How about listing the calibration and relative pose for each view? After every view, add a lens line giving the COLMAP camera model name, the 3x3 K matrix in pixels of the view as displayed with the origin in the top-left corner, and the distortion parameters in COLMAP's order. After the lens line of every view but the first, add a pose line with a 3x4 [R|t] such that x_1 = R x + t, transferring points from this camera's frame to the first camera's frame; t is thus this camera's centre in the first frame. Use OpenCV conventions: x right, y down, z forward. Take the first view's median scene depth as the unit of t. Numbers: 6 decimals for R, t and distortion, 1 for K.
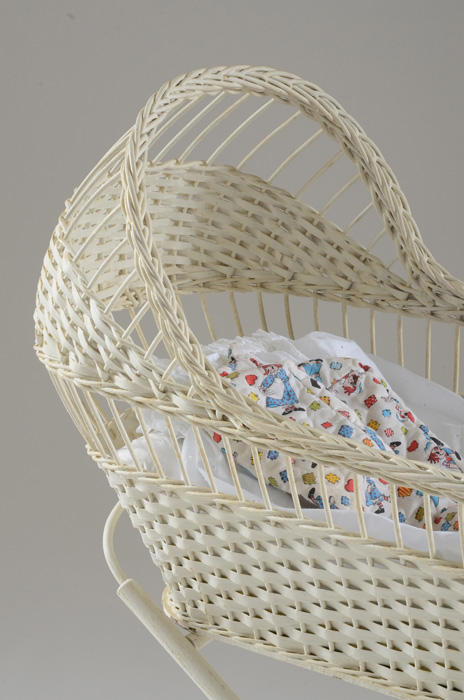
lens RADIAL K [[1895.2, 0, 230.5], [0, 1895.2, 357.8], [0, 0, 1]] dist [0.602707, 0.171969]
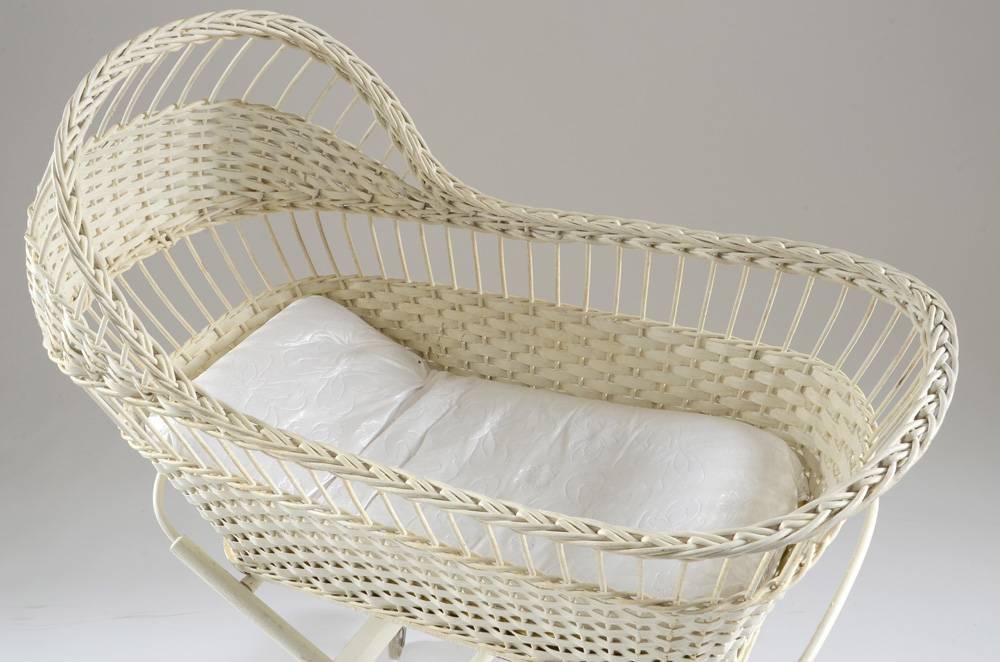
lens RADIAL K [[1196.4, 0, 500.0], [0, 1196.4, 331.0], [0, 0, 1]] dist [0.011723, 0.345440]
pose [[0.990470, -0.137468, 0.008517, 0.127017], [0.132181, 0.966112, 0.221712, -0.112645], [-0.038706, -0.218473, 0.975075, 0.366904]]
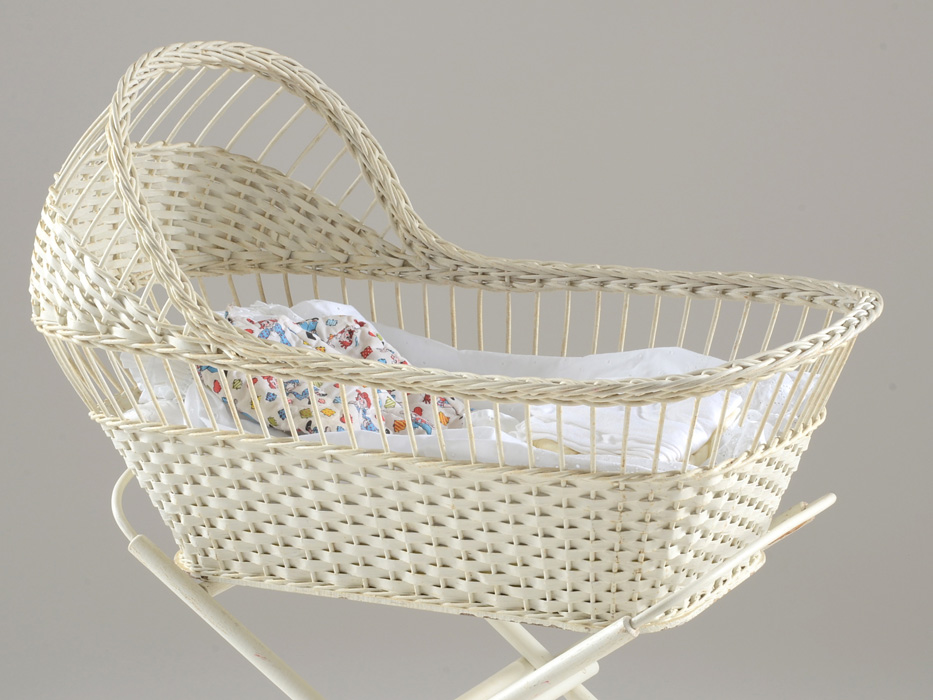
lens RADIAL K [[2843.8, 0, 466.5], [0, 2843.8, 350.0], [0, 0, 1]] dist [0.629989, -0.042584]
pose [[0.996019, -0.065150, 0.060843, 0.033549], [0.071023, 0.992454, -0.099955, 0.178956], [-0.053872, 0.103878, 0.993130, -0.536812]]
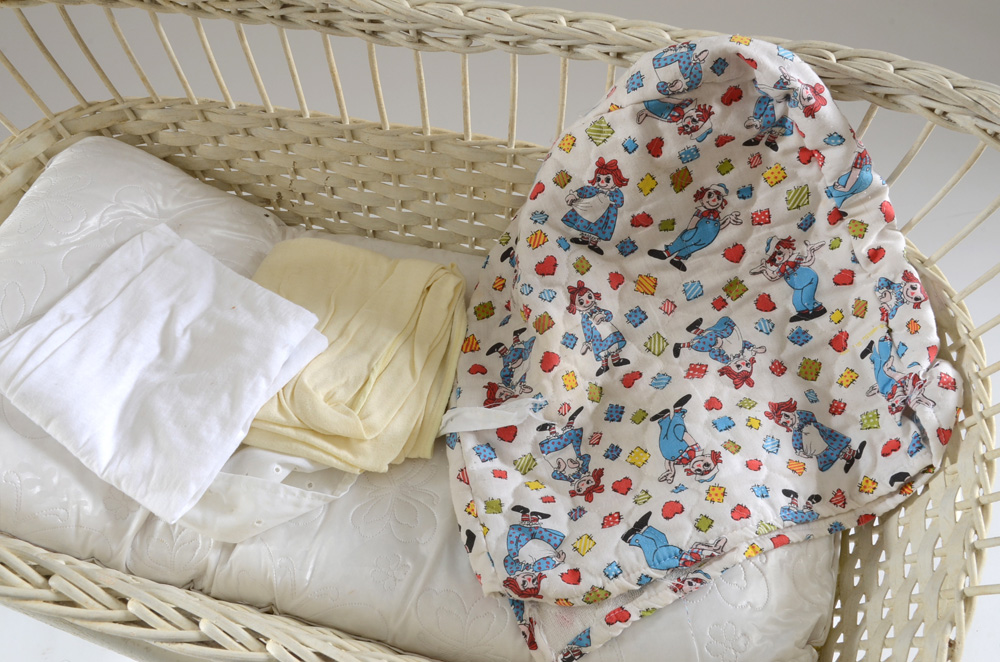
lens RADIAL K [[1025.8, 0, 500.0], [0, 1025.8, 331.0], [0, 0, 1]] dist [0.012682, 0.022558]
pose [[0.955254, -0.274400, 0.110429, 0.115136], [0.157387, 0.787635, 0.595701, -0.146938], [-0.250438, -0.551666, 0.795579, 0.673420]]
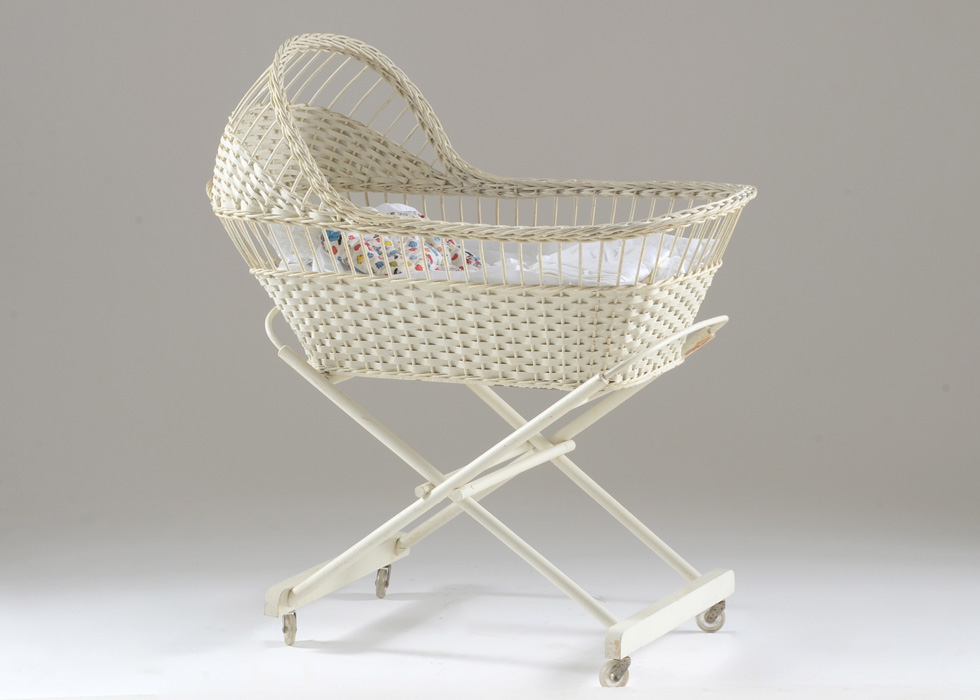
lens RADIAL K [[2908.4, 0, 477.1], [0, 2908.4, 349.0], [0, 0, 1]] dist [0.539387, -0.092759]
pose [[0.992726, -0.063199, 0.102475, -0.139954], [0.077735, 0.986416, -0.144709, 0.472202], [-0.091937, 0.151622, 0.984154, -1.383985]]
